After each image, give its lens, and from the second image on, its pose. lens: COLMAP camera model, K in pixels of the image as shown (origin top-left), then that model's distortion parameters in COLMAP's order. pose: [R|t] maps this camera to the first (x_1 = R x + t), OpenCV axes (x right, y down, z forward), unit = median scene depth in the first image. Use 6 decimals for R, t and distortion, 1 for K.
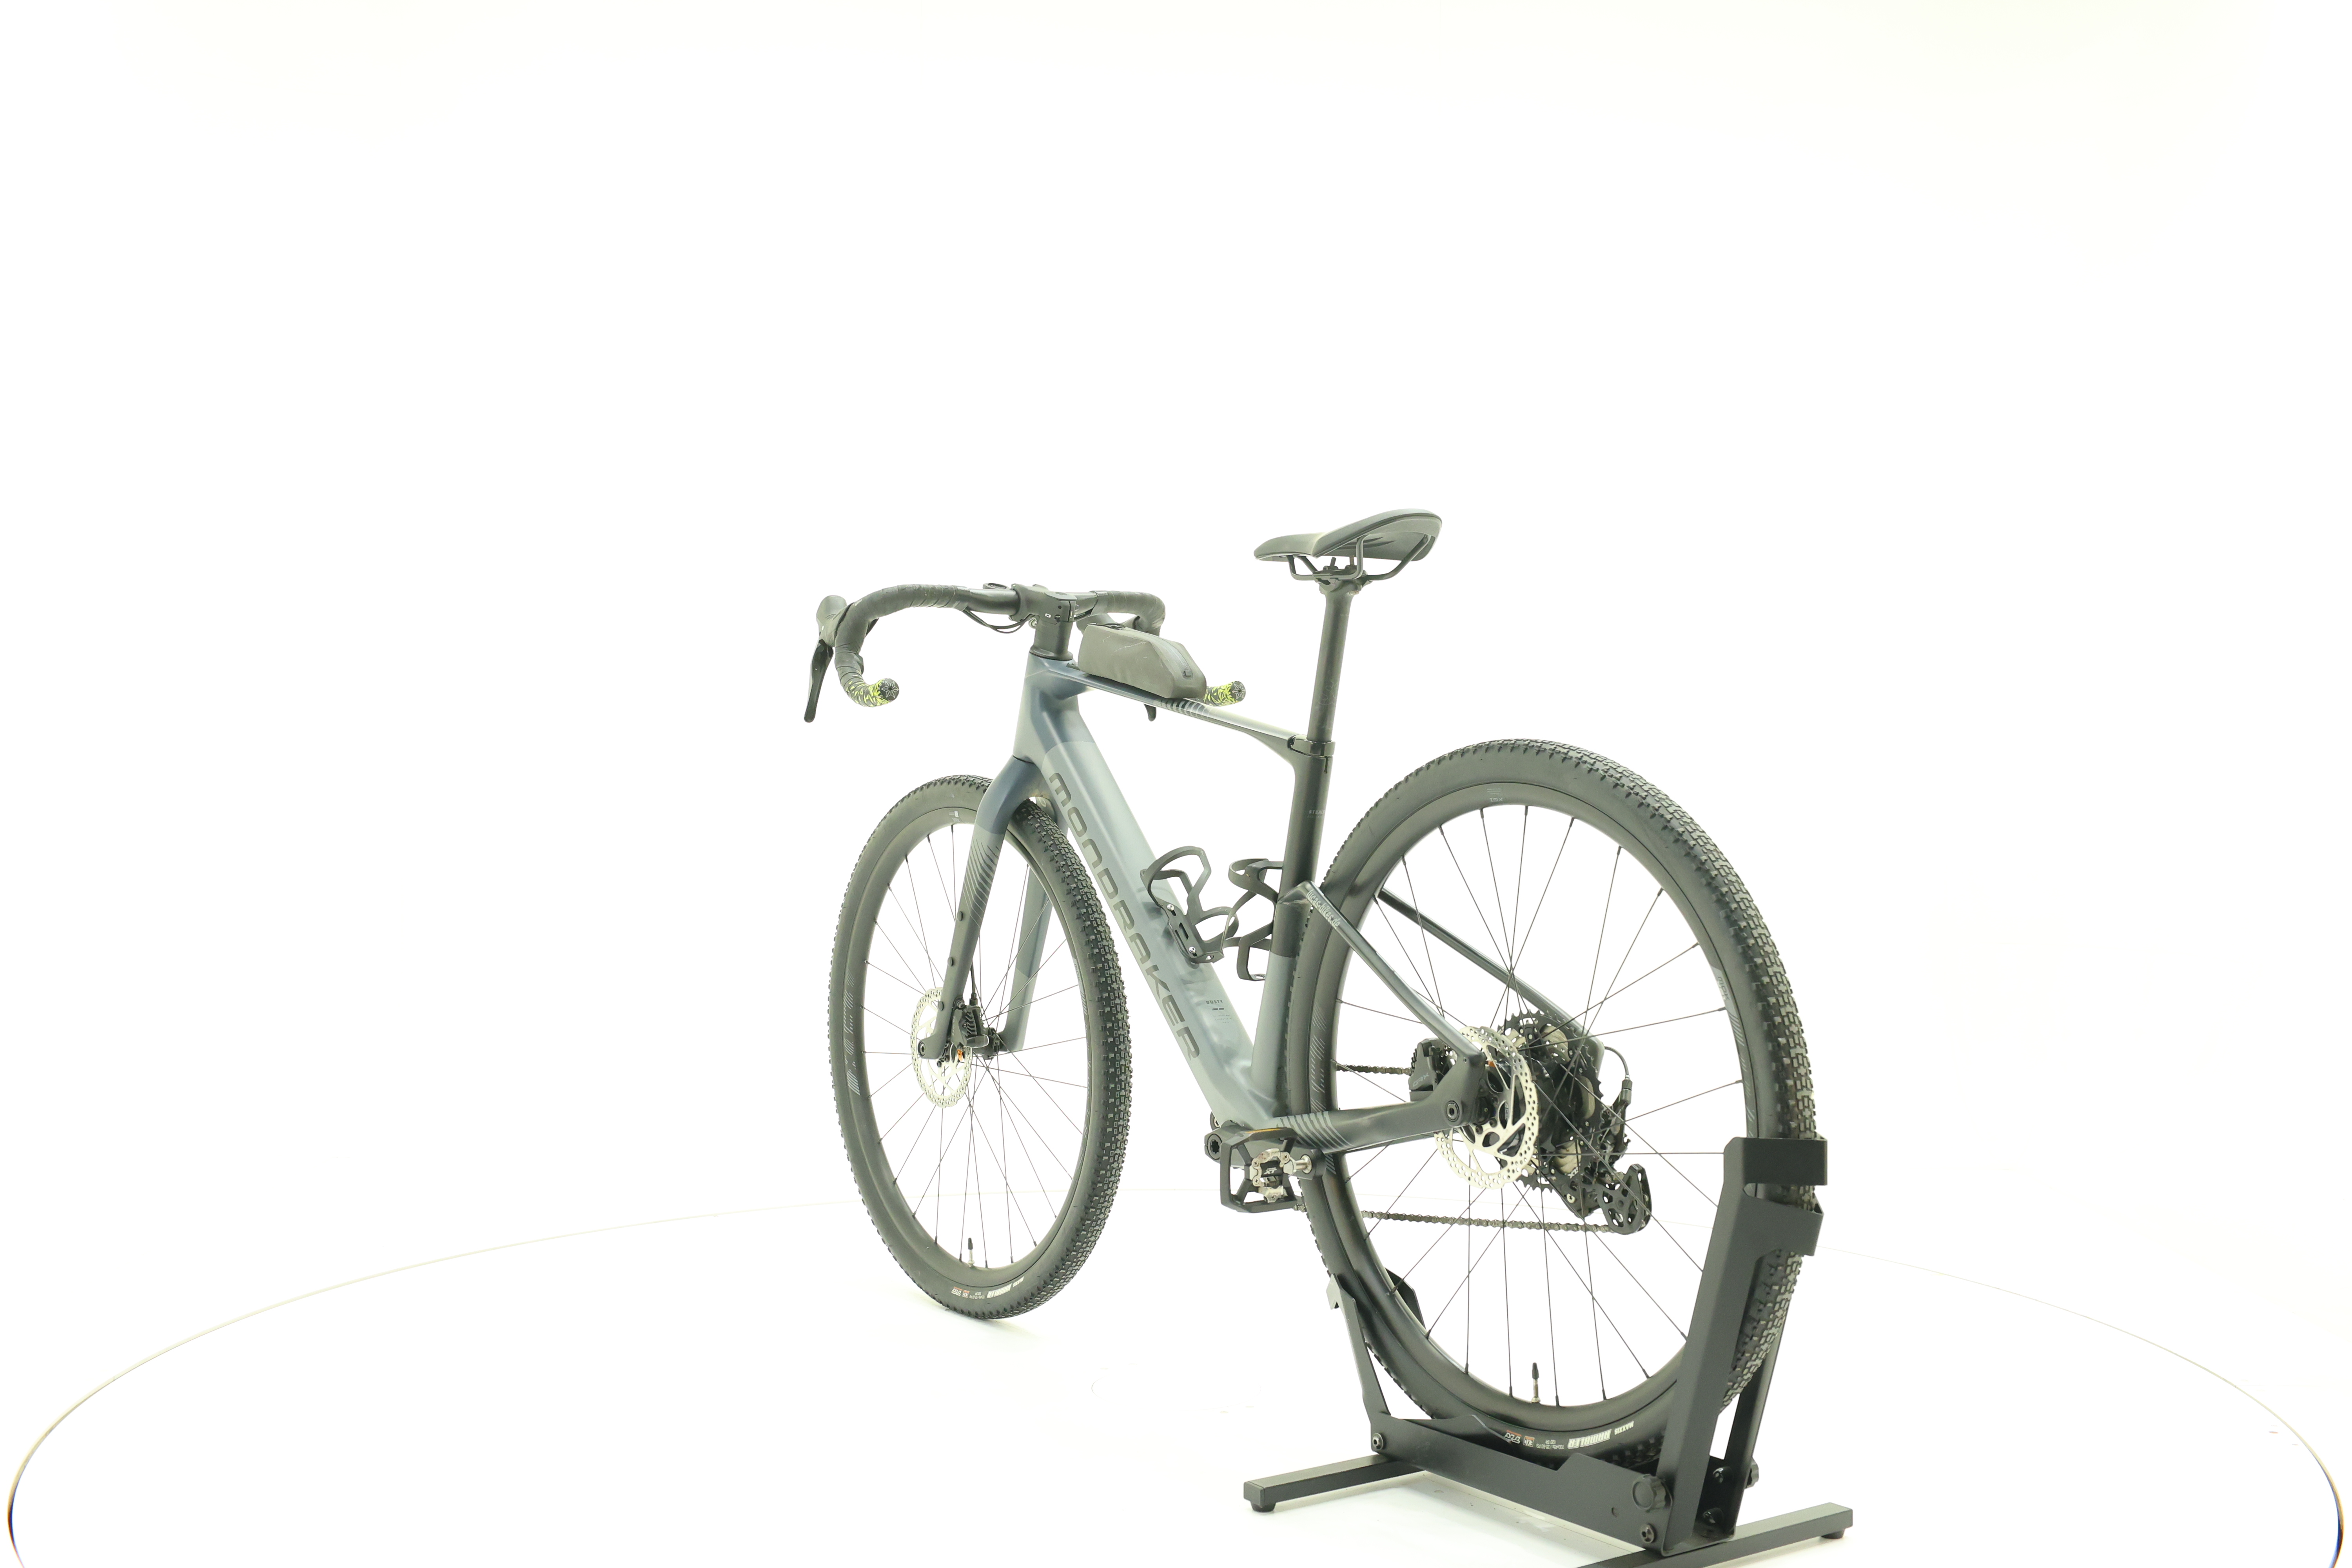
lens RADIAL K [[2535.5, 0, 1174.3], [0, 2535.5, 773.5], [0, 0, 1]] dist [0.002425, 0.000000]
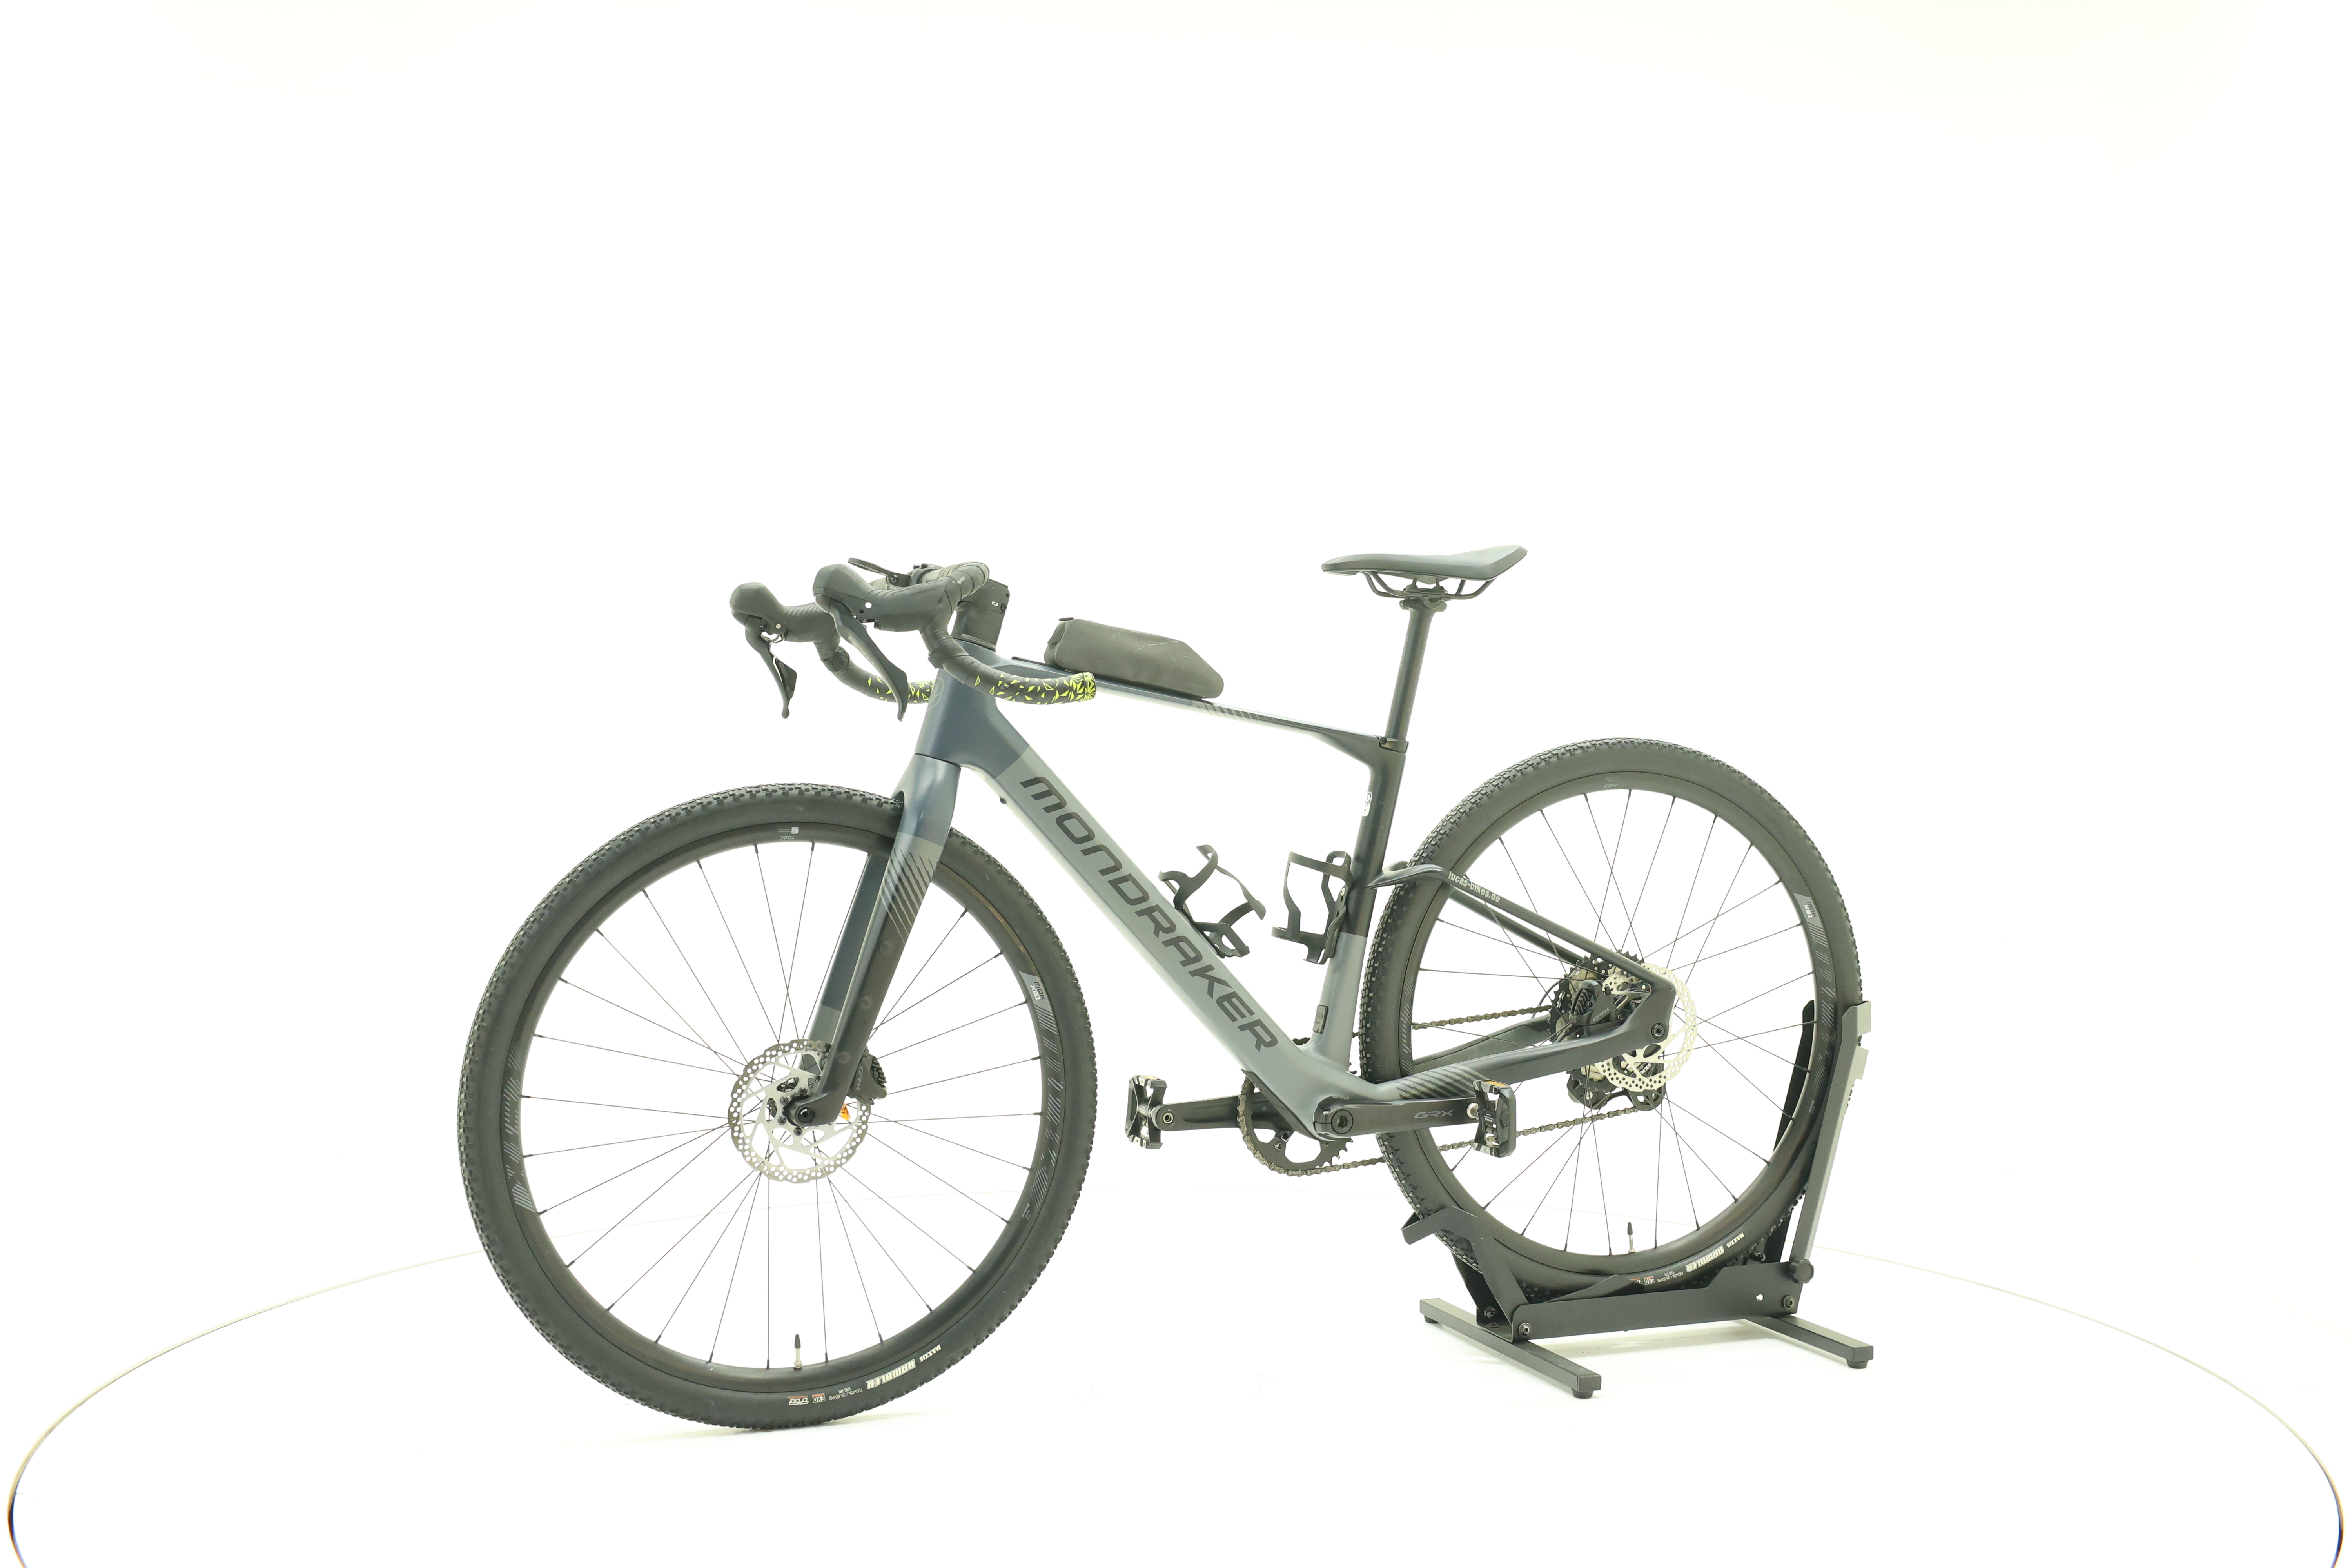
lens RADIAL K [[2535.5, 0, 1184.3], [0, 2535.5, 782.5], [0, 0, 1]] dist [0.002425, 0.000000]
pose [[0.249192, -0.022435, 0.968194, -1.102167], [0.014011, 0.999711, 0.019559, -0.018417], [-0.968353, 0.008691, 0.249435, 0.853236]]
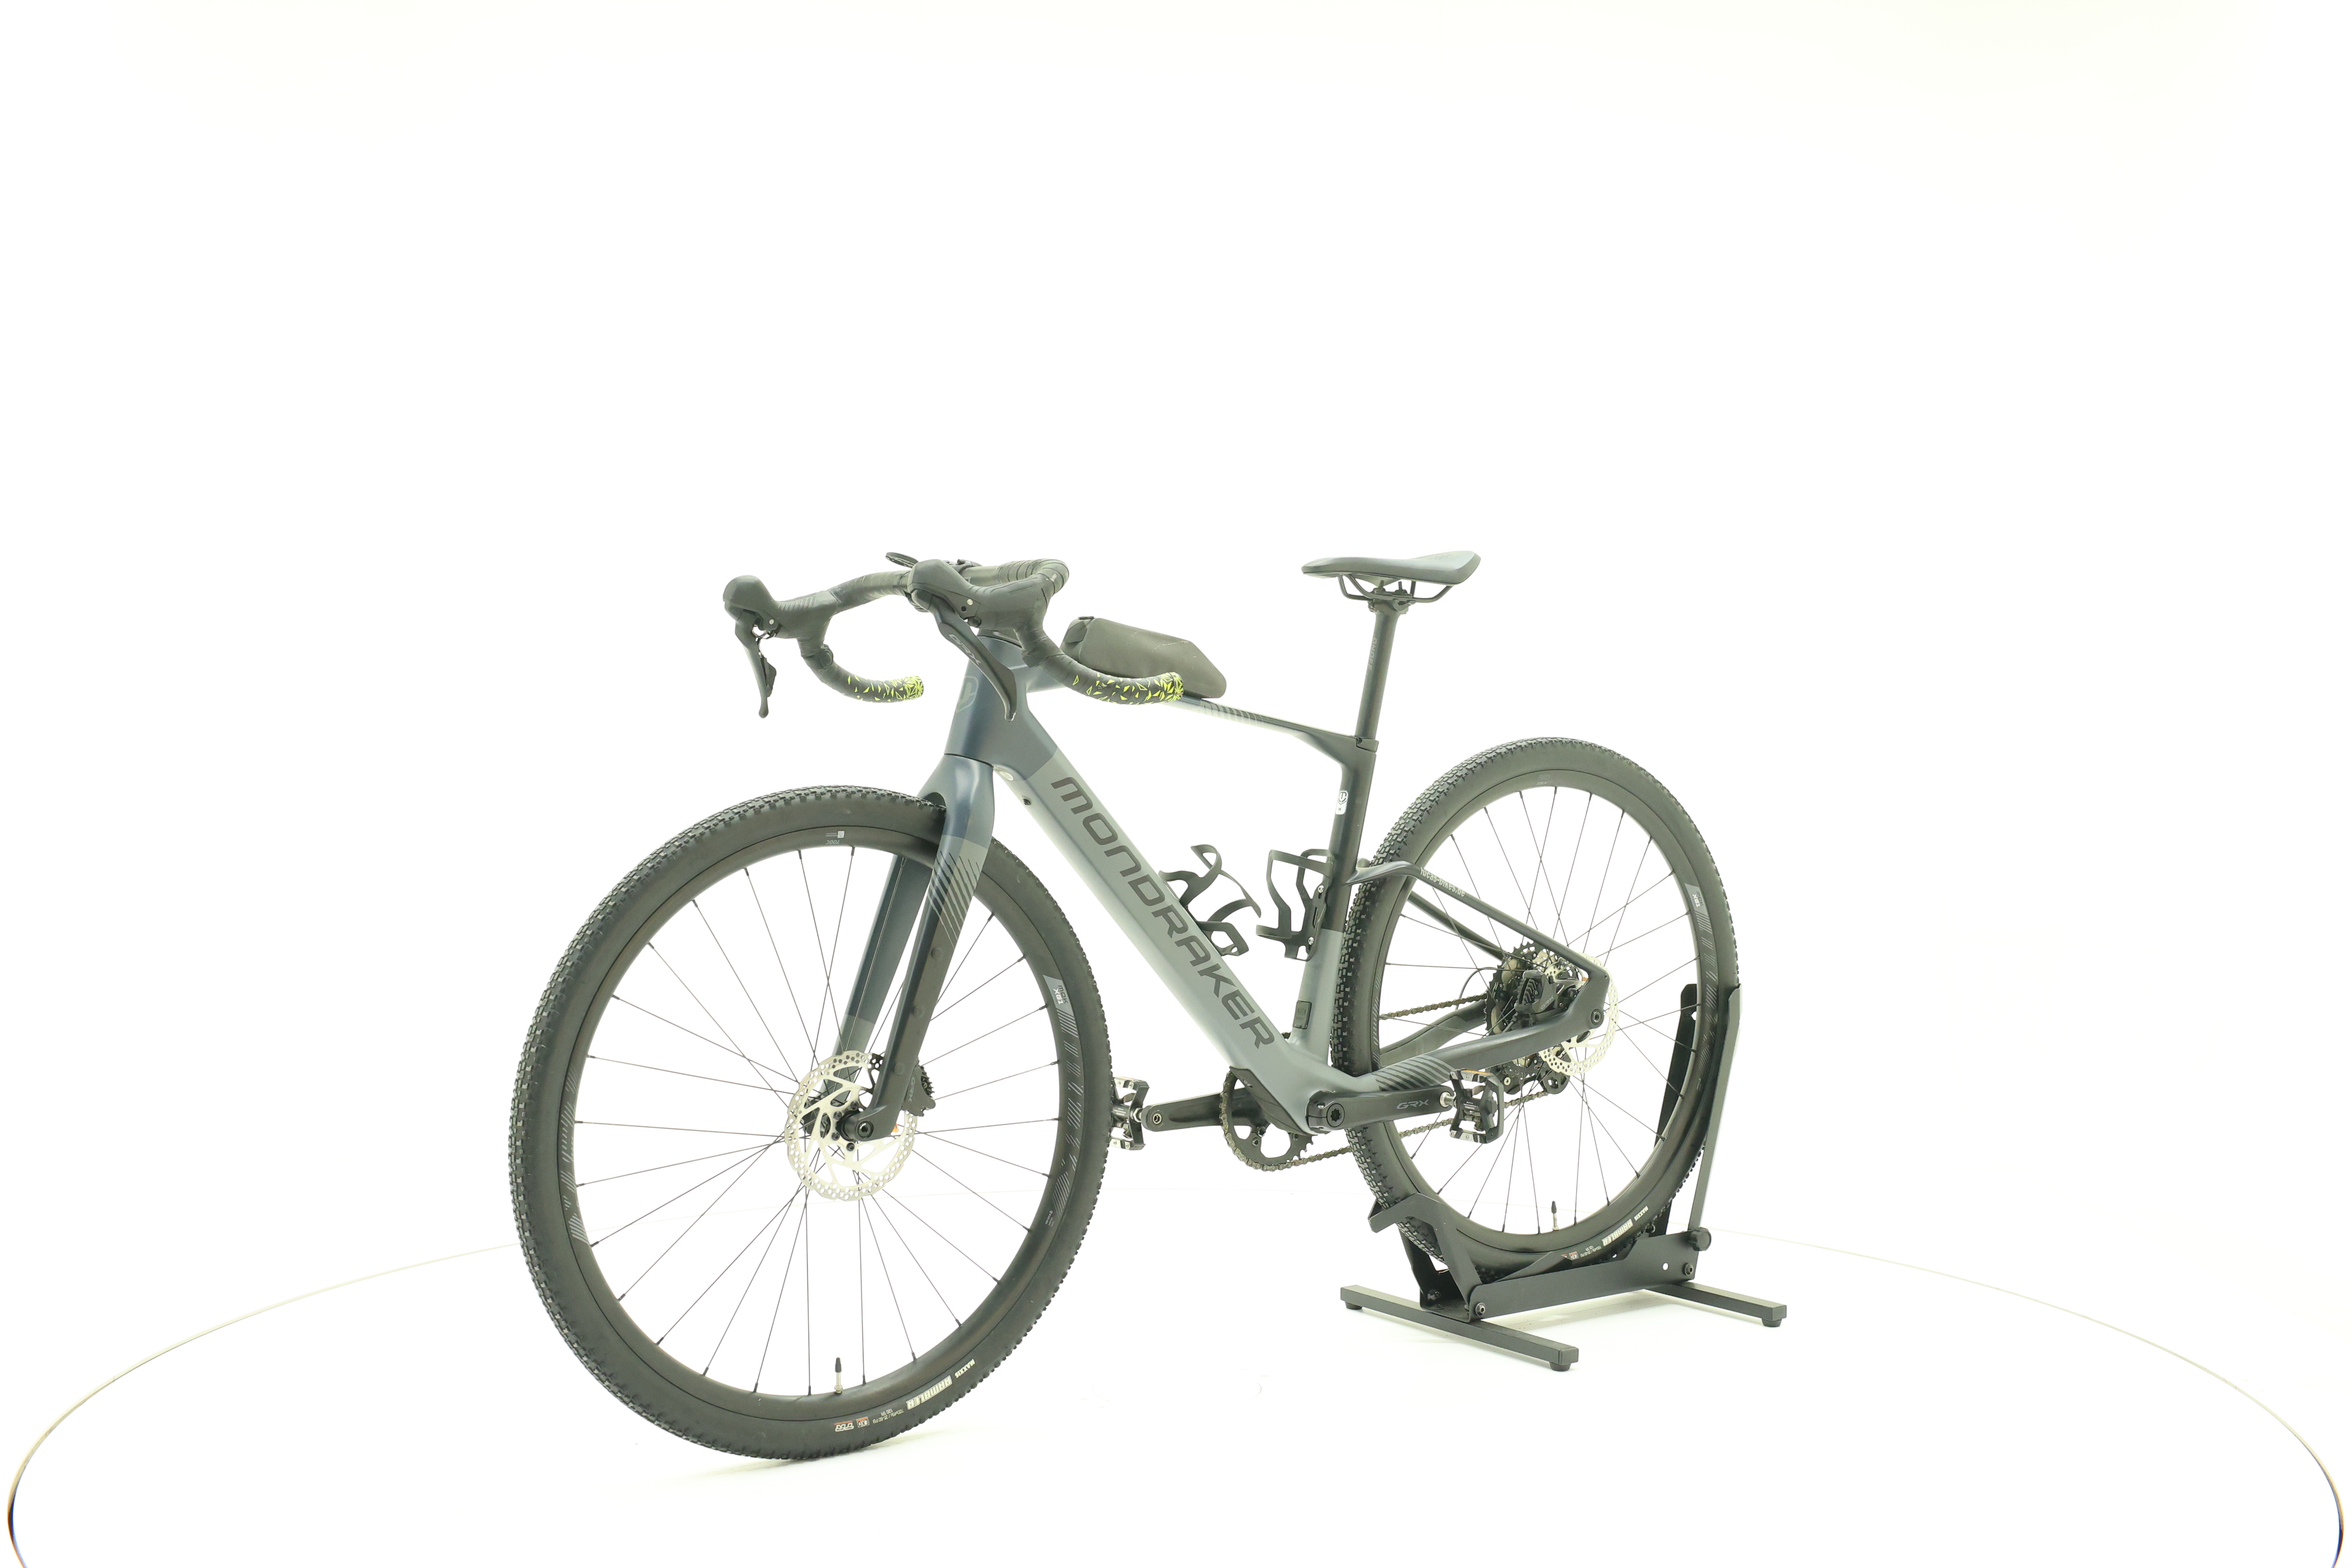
lens RADIAL K [[2535.5, 0, 1180.8], [0, 2535.5, 781.2], [0, 0, 1]] dist [0.002425, 0.000000]
pose [[-0.009975, -0.024296, 0.999655, -1.138397], [0.013645, 0.999608, 0.024431, -0.024493], [-0.999857, 0.013884, -0.009639, 1.150313]]
